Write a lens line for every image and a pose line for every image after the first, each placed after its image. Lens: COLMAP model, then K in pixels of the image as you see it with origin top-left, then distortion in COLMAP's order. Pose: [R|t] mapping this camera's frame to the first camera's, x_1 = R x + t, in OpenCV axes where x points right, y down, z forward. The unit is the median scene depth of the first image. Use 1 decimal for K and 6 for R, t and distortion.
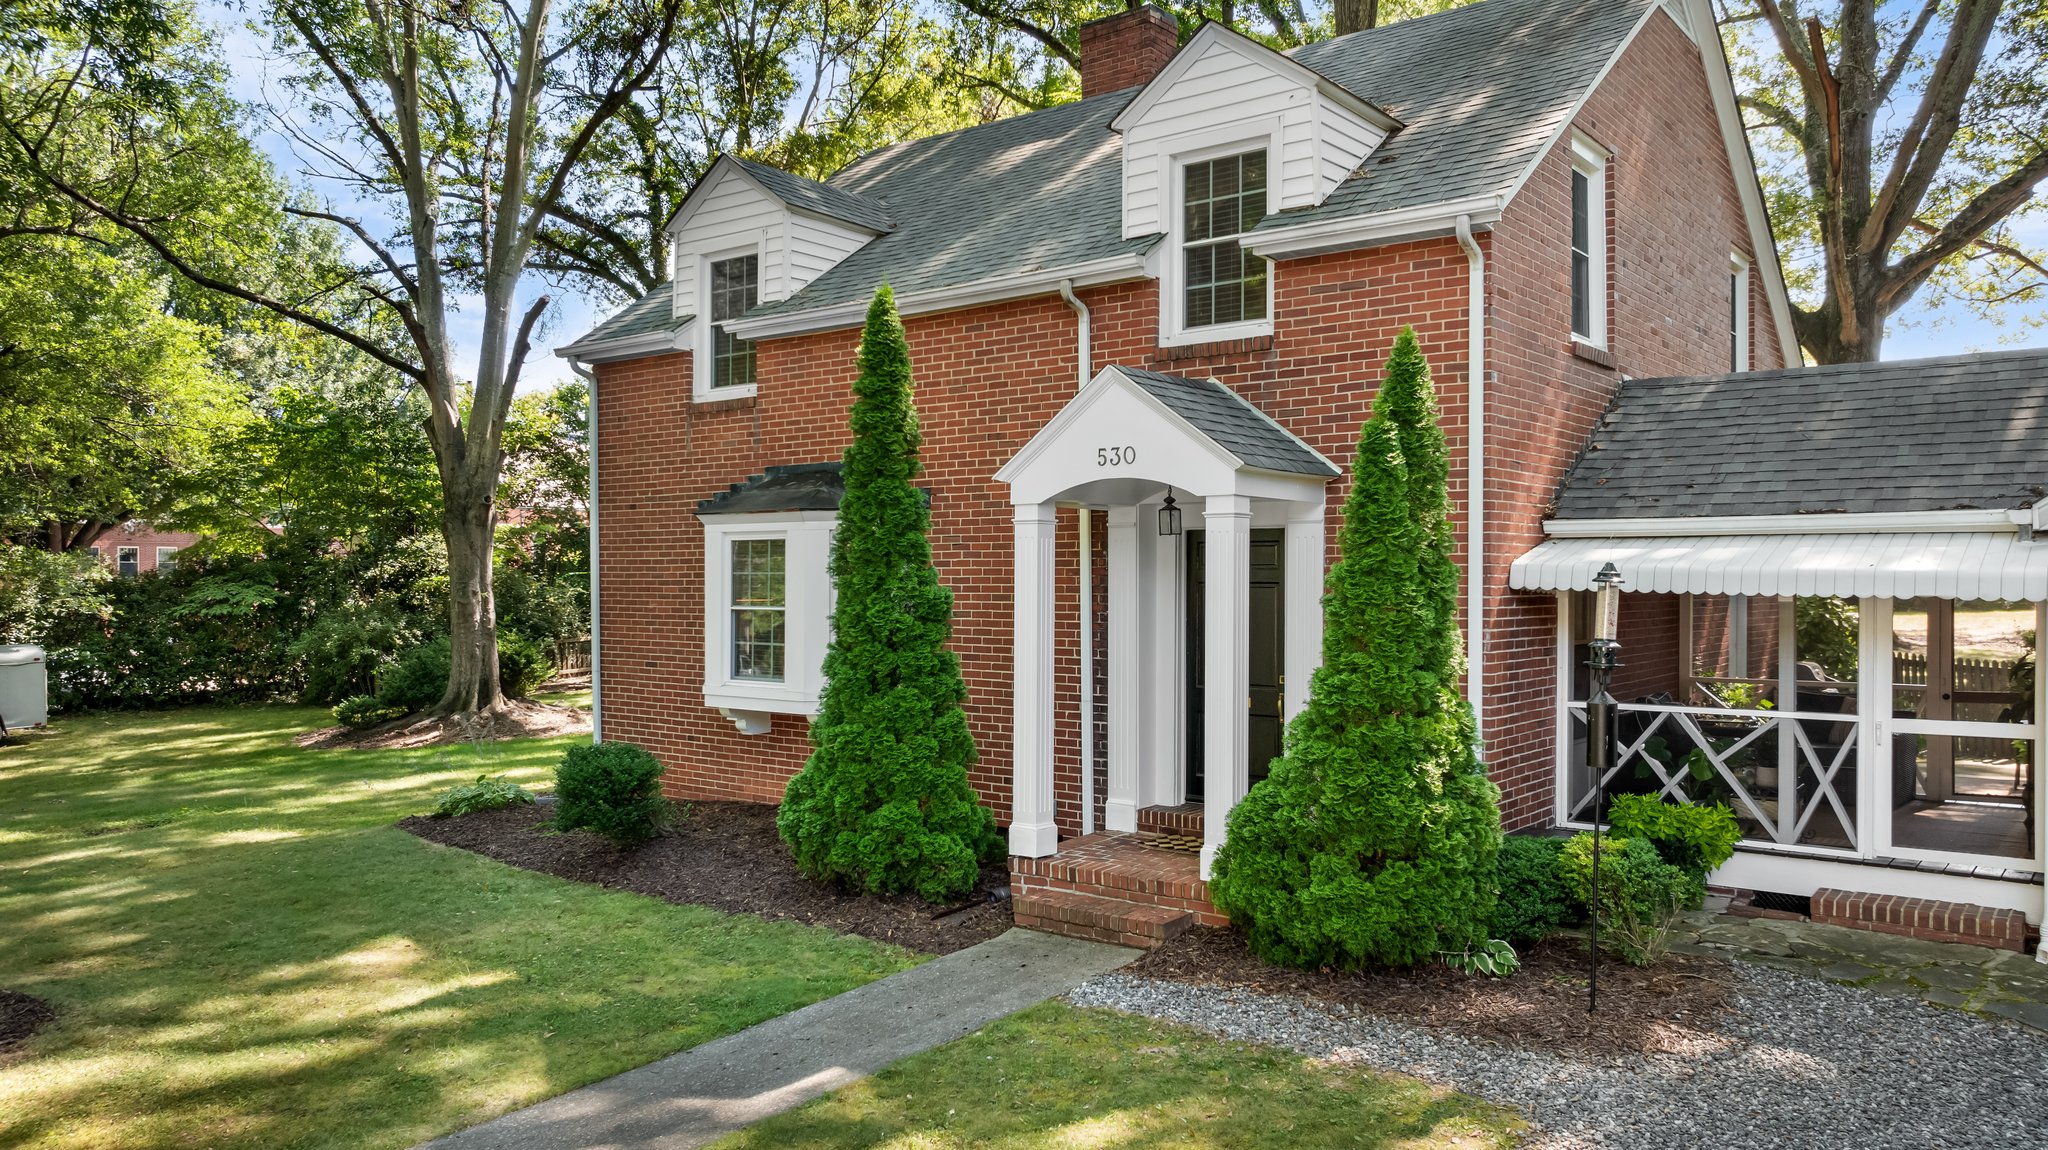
lens RADIAL K [[1491.0, 0, 1023.2], [0, 1491.0, 591.2], [0, 0, 1]] dist [-0.016241, -0.002312]
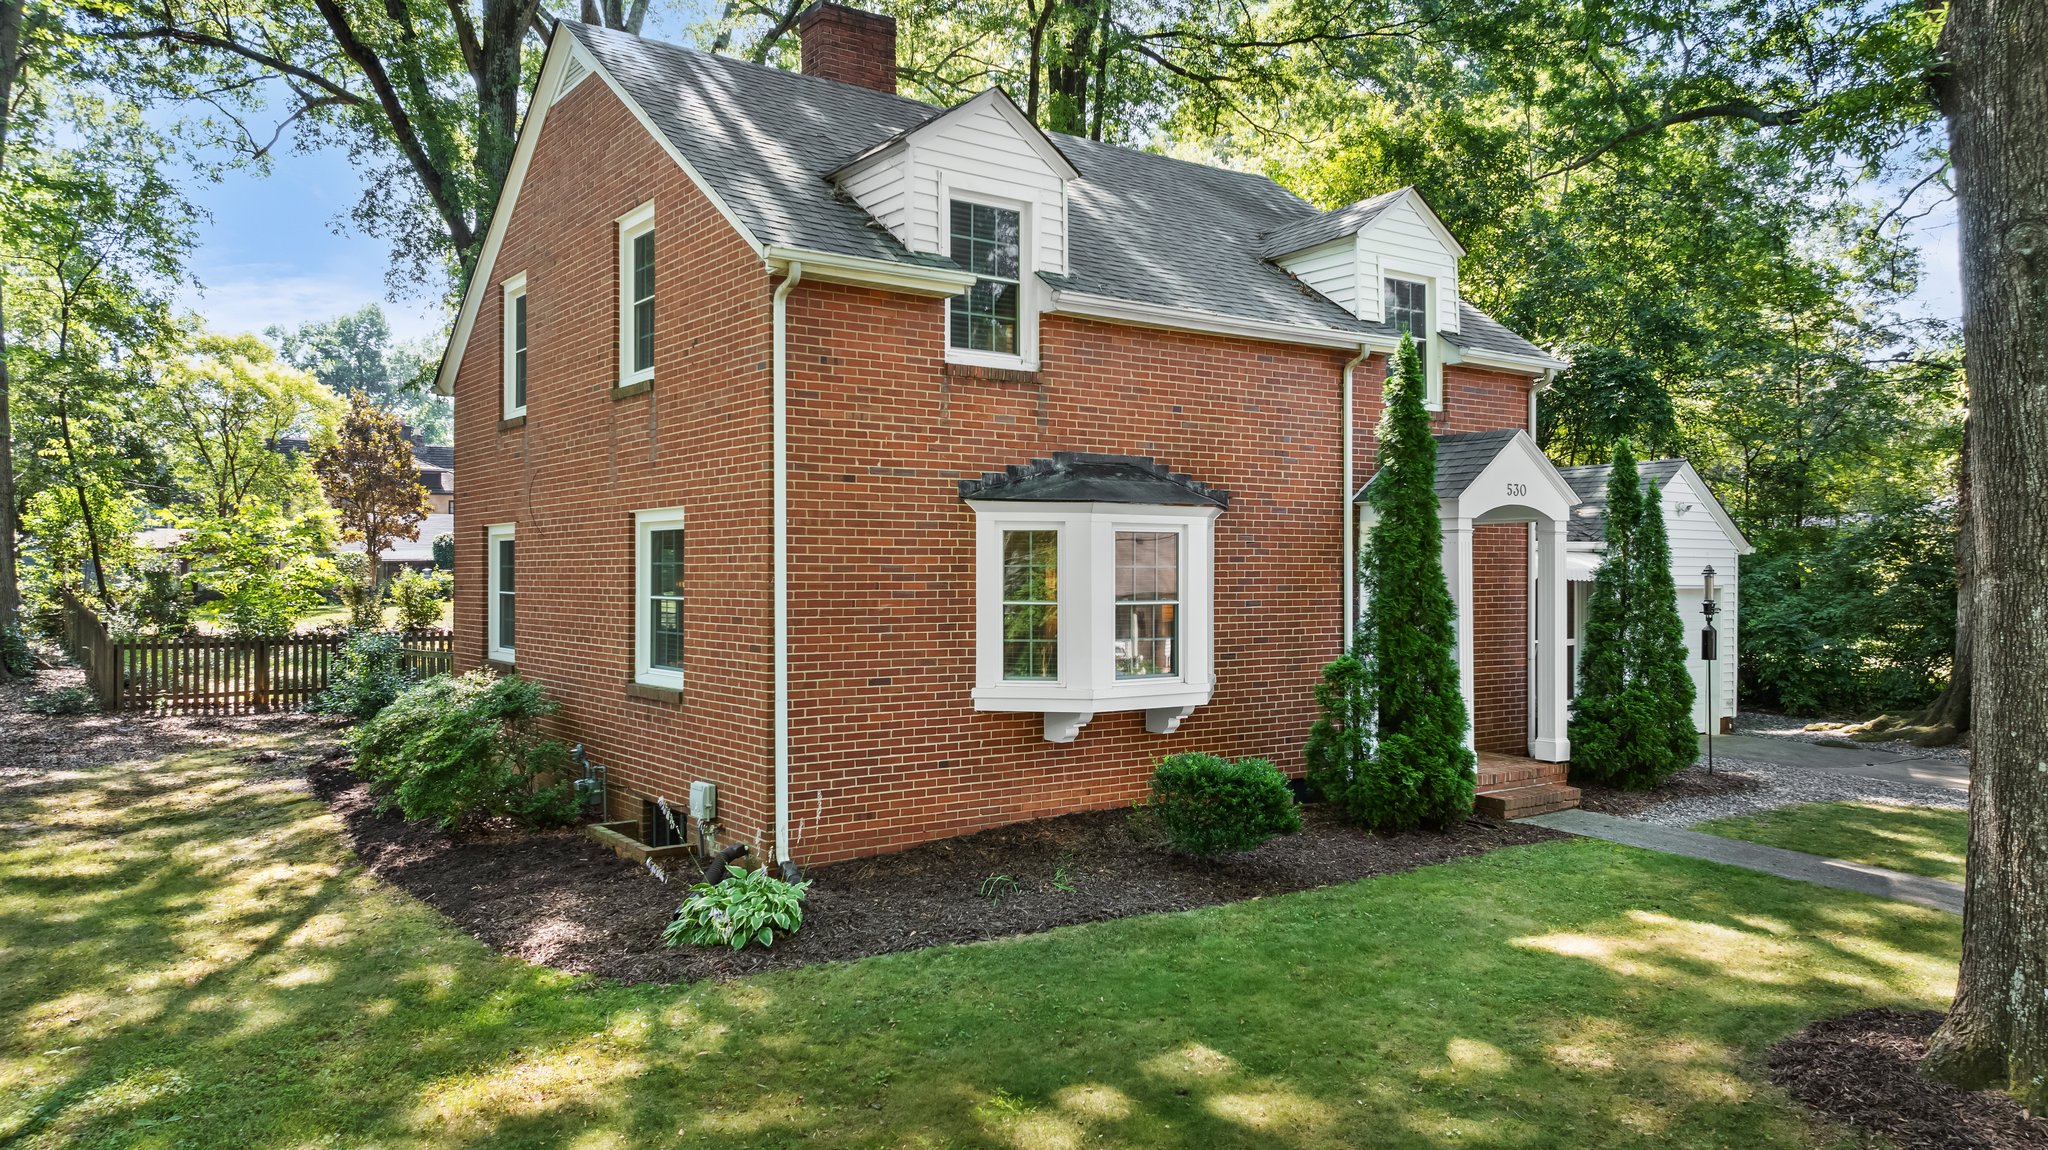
lens RADIAL K [[1432.4, 0, 1024.0], [0, 1432.4, 575.0], [0, 0, 1]] dist [-0.017279, 0.000005]
pose [[0.266874, -0.002478, 0.963728, -1.296838], [0.007388, 0.999973, 0.000525, -0.009436], [-0.963703, 0.006980, 0.266885, 0.983082]]
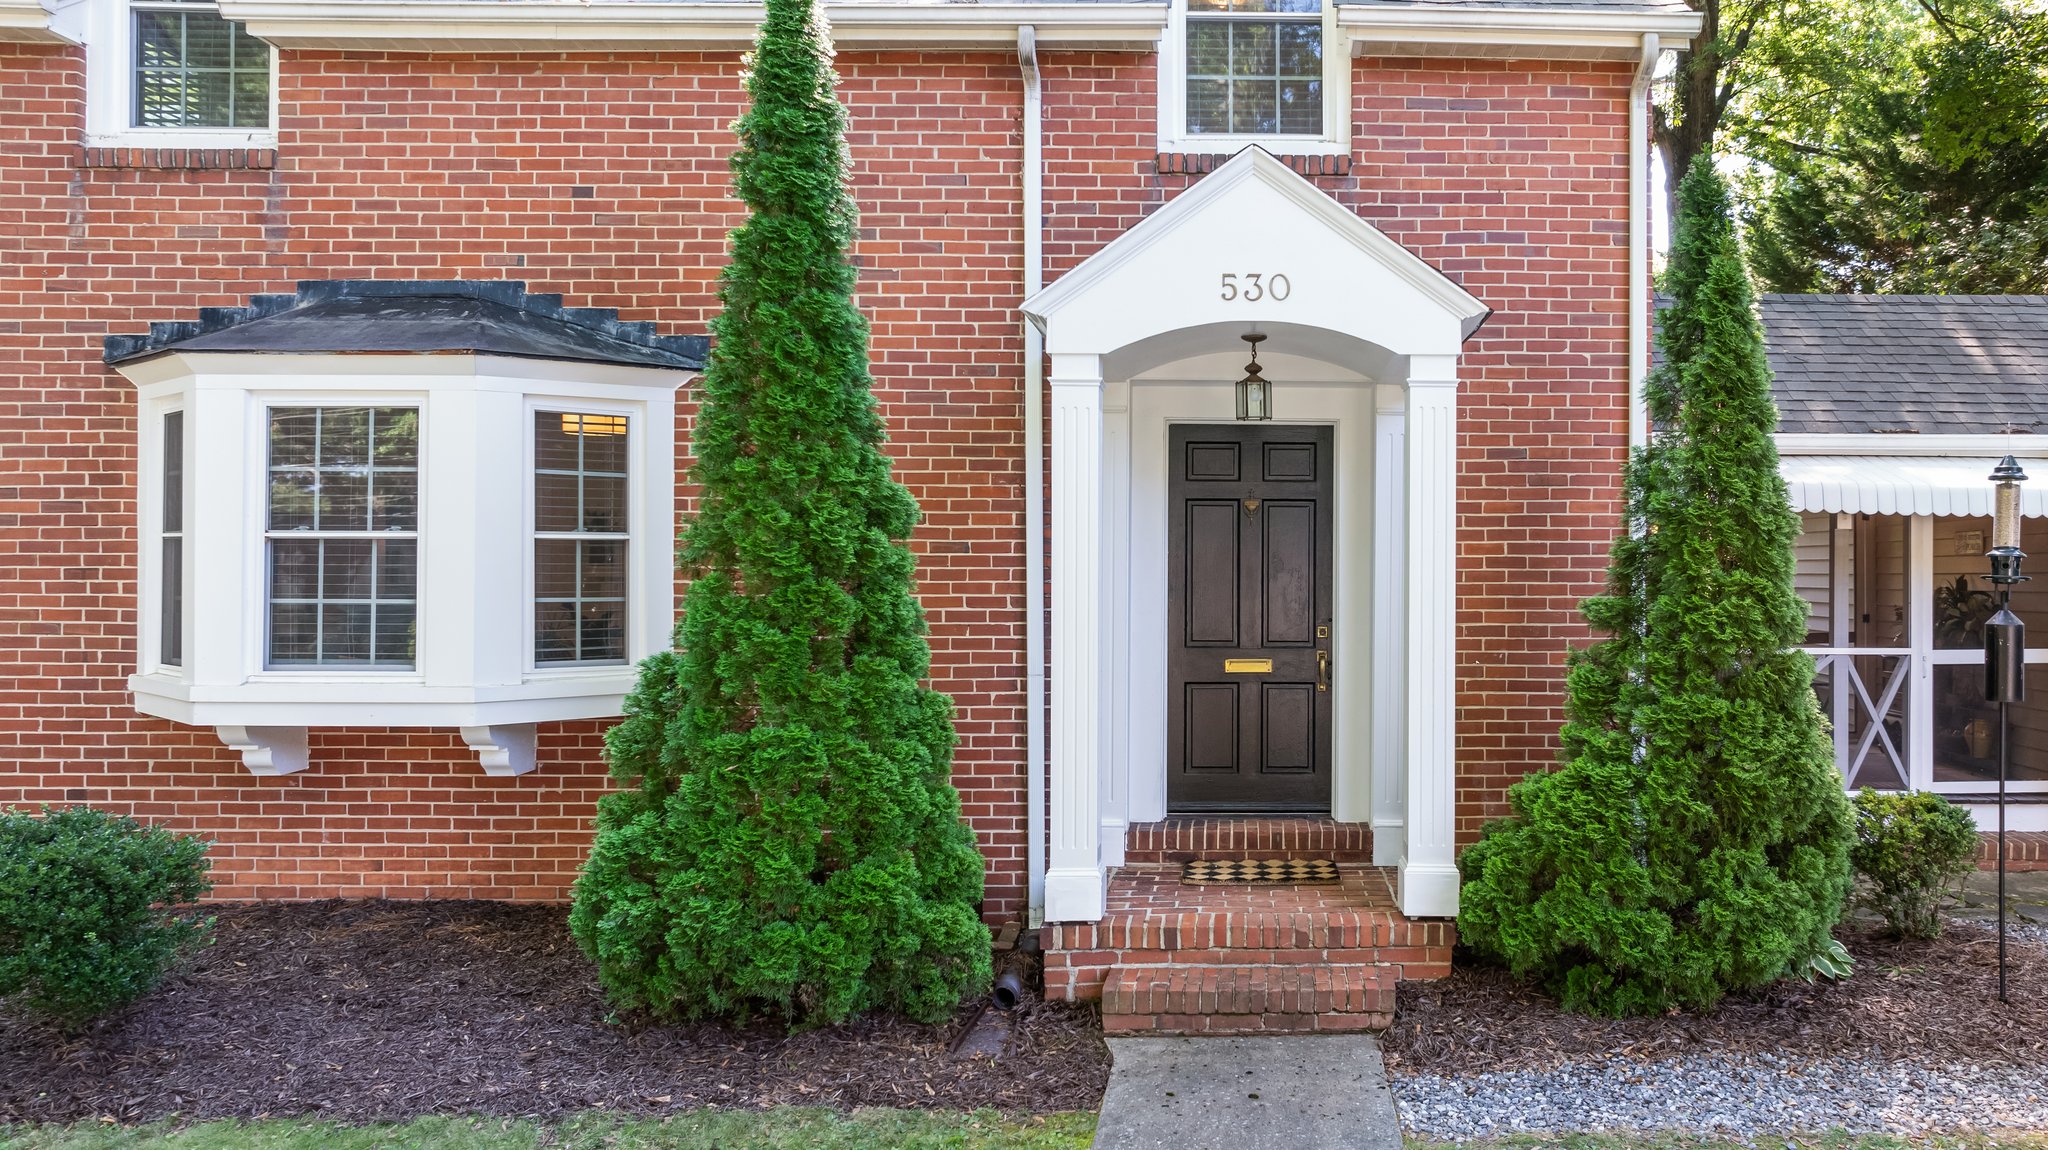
lens RADIAL K [[1550.8, 0, 1309.7], [0, 1550.8, 579.2], [0, 0, 1]] dist [-0.017590, 0.005637]
pose [[0.758924, 0.001229, 0.651179, -0.325790], [0.003226, 0.999979, -0.005647, 0.037371], [-0.651172, 0.006386, 0.758904, 0.421299]]
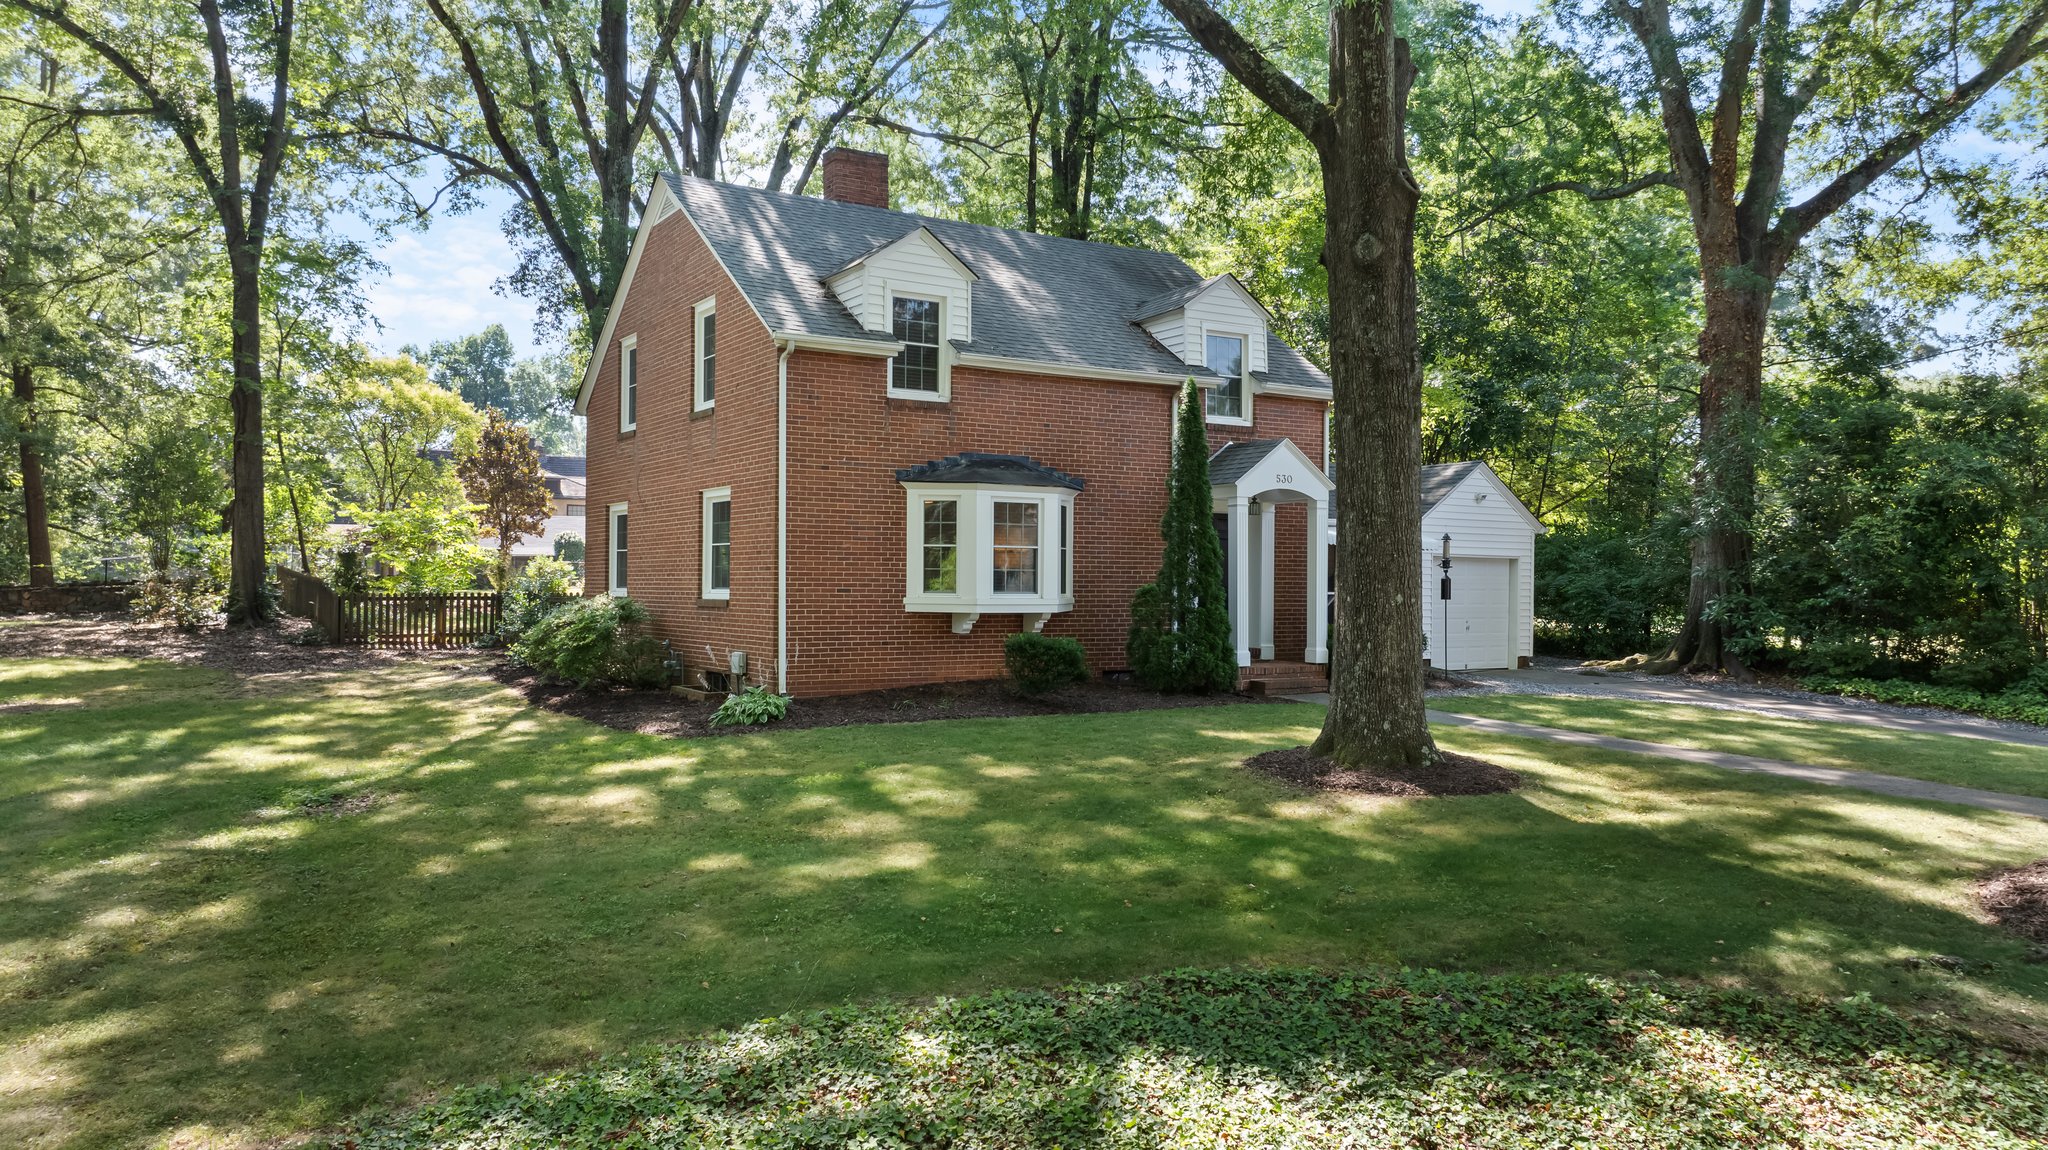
lens RADIAL K [[1450.6, 0, 1052.3], [0, 1450.6, 576.3], [0, 0, 1]] dist [-0.020460, -0.002641]
pose [[0.318741, 0.007386, 0.947813, -1.887864], [0.002105, 0.999962, -0.008500, 0.065011], [-0.947839, 0.004705, 0.318714, 0.574488]]
